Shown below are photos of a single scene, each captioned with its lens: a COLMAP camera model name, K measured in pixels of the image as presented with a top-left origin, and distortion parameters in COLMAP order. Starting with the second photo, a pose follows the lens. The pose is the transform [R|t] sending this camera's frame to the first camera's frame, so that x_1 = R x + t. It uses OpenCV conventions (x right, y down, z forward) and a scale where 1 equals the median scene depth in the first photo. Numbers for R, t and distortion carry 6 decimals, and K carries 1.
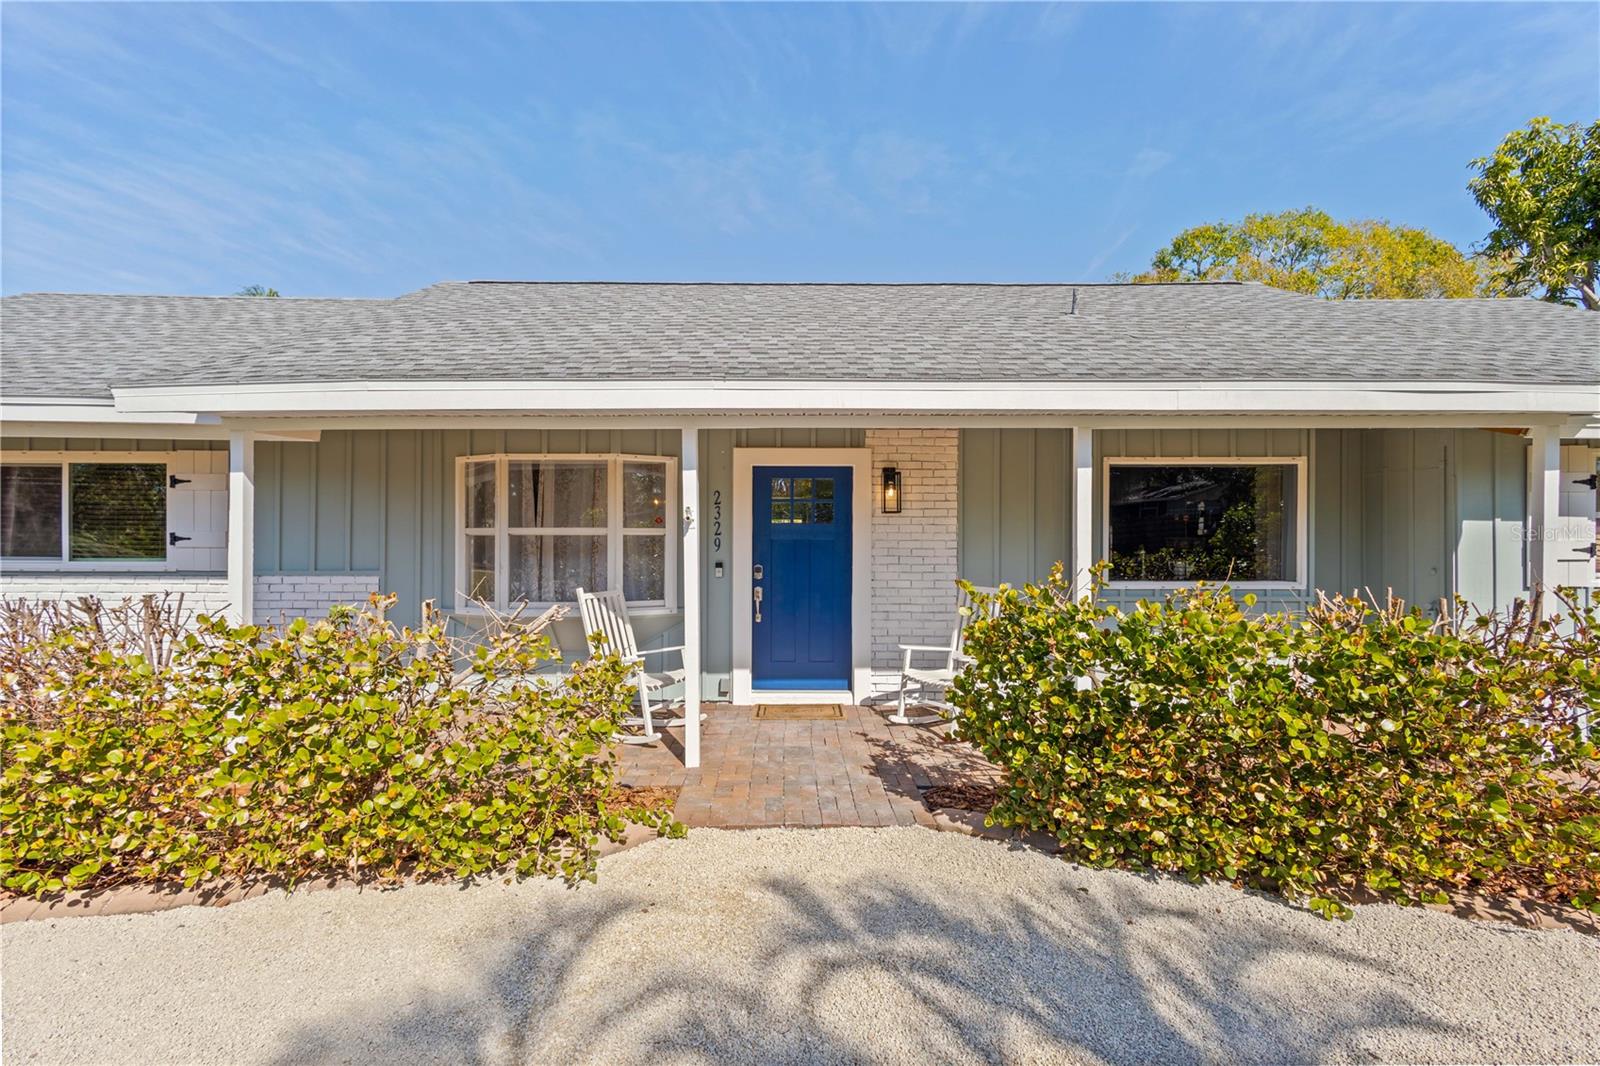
lens RADIAL K [[744.5, 0, 804.3], [0, 744.5, 529.9], [0, 0, 1]] dist [0.005360, -0.000437]
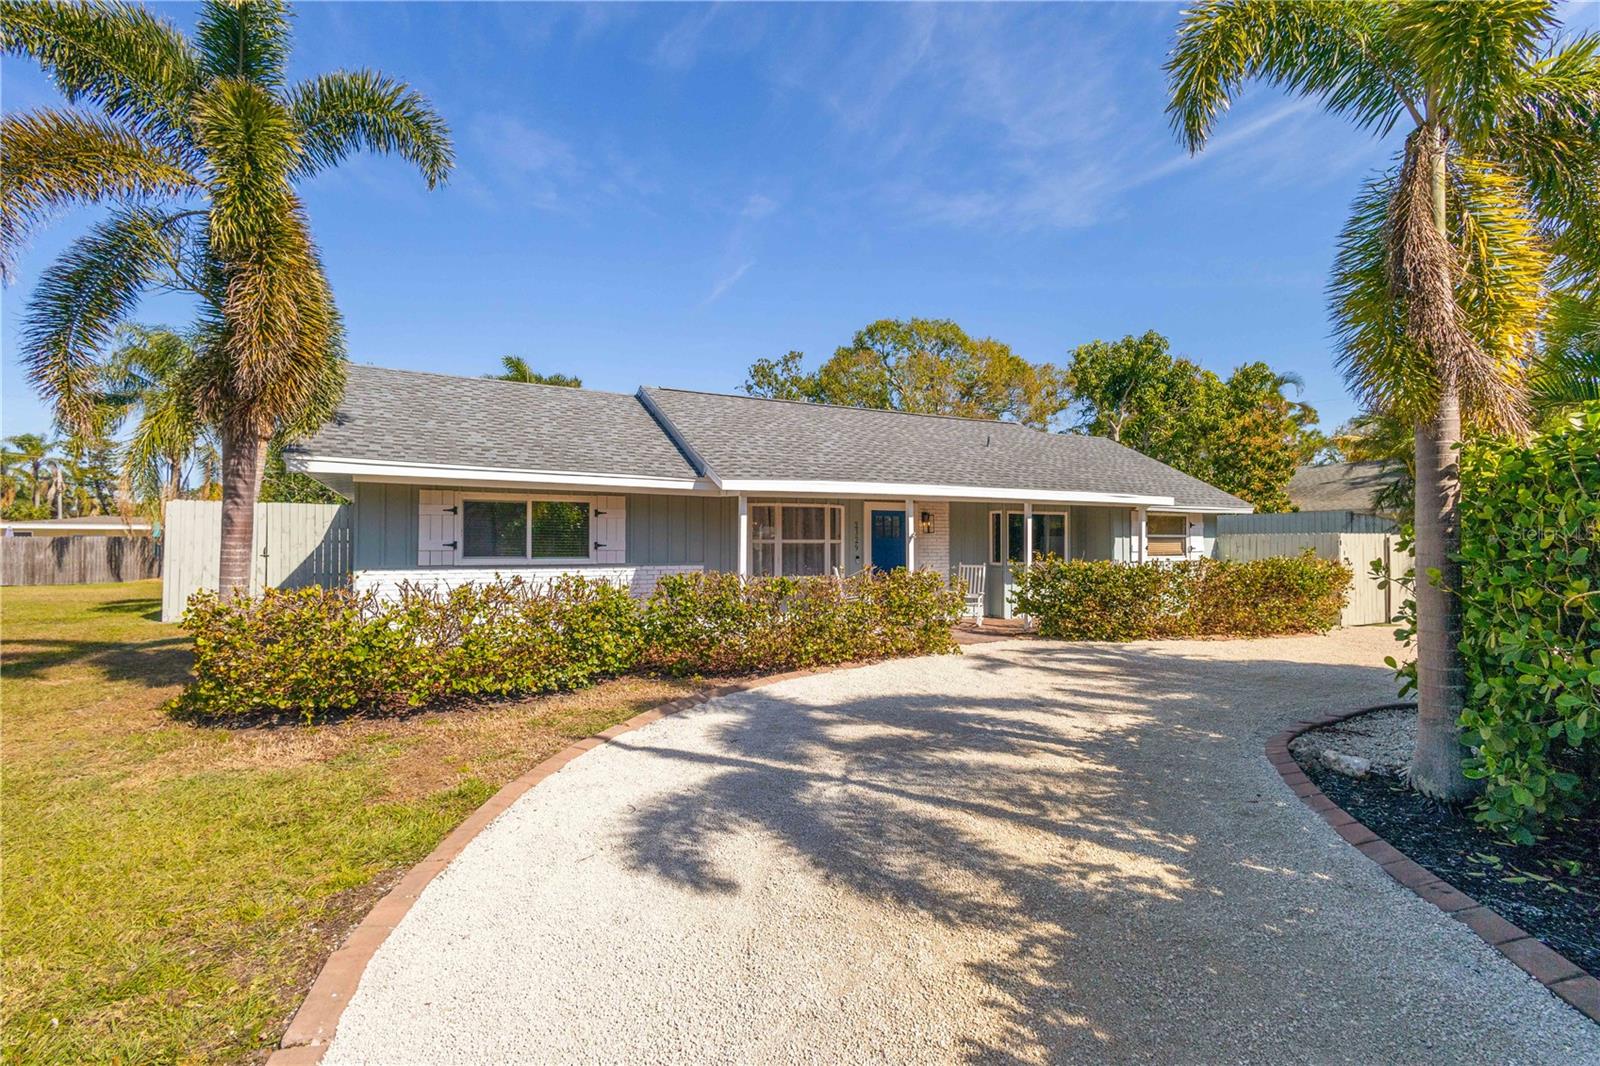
lens RADIAL K [[744.5, 0, 795.8], [0, 744.5, 534.8], [0, 0, 1]] dist [0.005360, -0.000437]
pose [[0.885486, 0.002881, 0.464657, -1.233777], [-0.004849, 0.999984, 0.003041, -0.020894], [-0.464641, -0.004946, 0.885485, -0.763059]]
